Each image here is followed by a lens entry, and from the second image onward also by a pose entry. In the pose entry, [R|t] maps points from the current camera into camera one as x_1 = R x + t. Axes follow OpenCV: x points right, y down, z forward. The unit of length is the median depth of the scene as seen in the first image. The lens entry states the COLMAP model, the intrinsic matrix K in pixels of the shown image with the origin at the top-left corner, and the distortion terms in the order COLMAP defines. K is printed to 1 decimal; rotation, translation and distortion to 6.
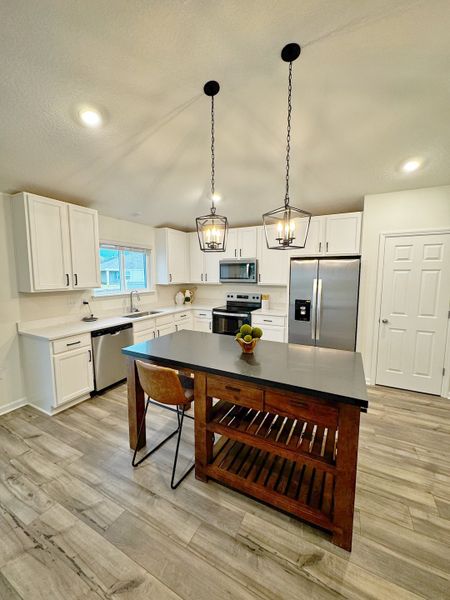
lens RADIAL K [[238.7, 0, 225.0], [0, 238.7, 300.0], [0, 0, 1]] dist [-0.001518, 0.000011]
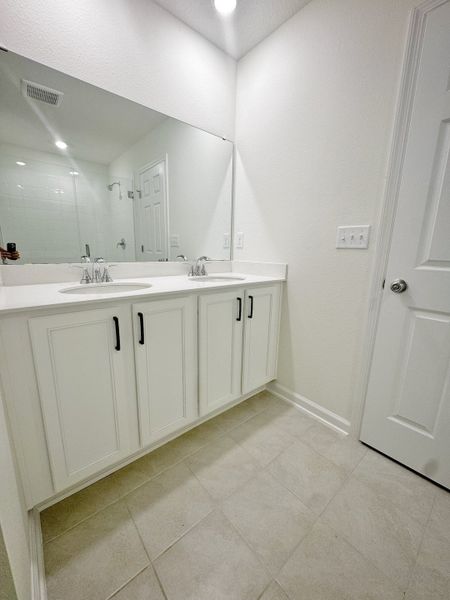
lens RADIAL K [[238.7, 0, 225.0], [0, 238.7, 300.0], [0, 0, 1]] dist [-0.001518, 0.000011]
pose [[0.926028, 0.097206, -0.364724, 0.461040], [-0.061518, 0.992218, 0.108251, 0.070751], [0.372409, -0.077806, 0.924802, 0.469921]]
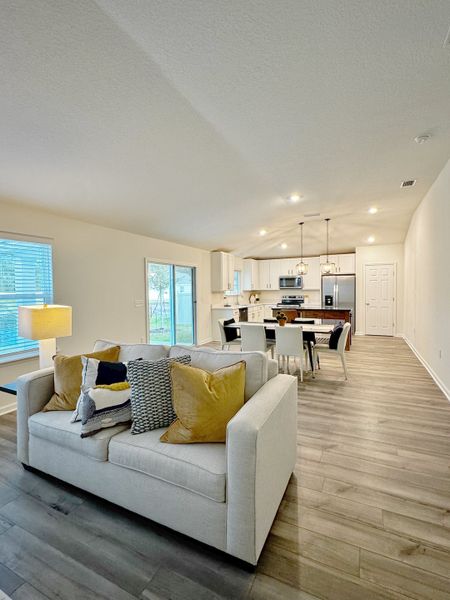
lens RADIAL K [[284.2, 0, 225.0], [0, 284.2, 300.0], [0, 0, 1]] dist [-0.000834, -0.000072]
pose [[0.999655, -0.013864, 0.022323, -0.562153], [0.015410, 0.997381, -0.070661, 0.179031], [-0.021285, 0.070980, 0.997251, -1.277685]]
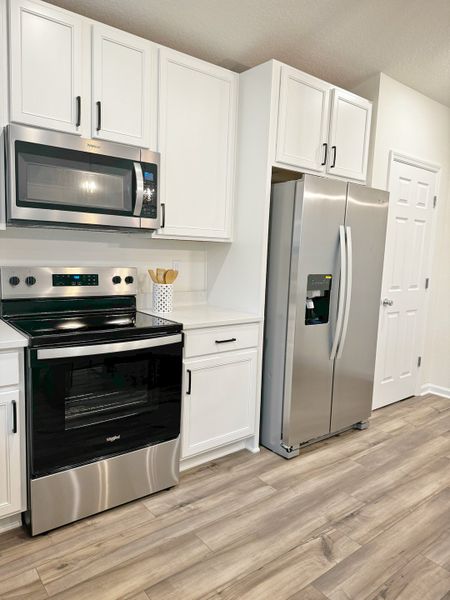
lens RADIAL K [[435.2, 0, 225.0], [0, 435.2, 300.0], [0, 0, 1]] dist [0.061573, -0.000220]
pose [[0.379673, -0.096523, 0.920072, -0.416178], [0.058272, 0.995062, 0.080344, -0.025015], [-0.923284, 0.023110, 0.383423, 0.784525]]
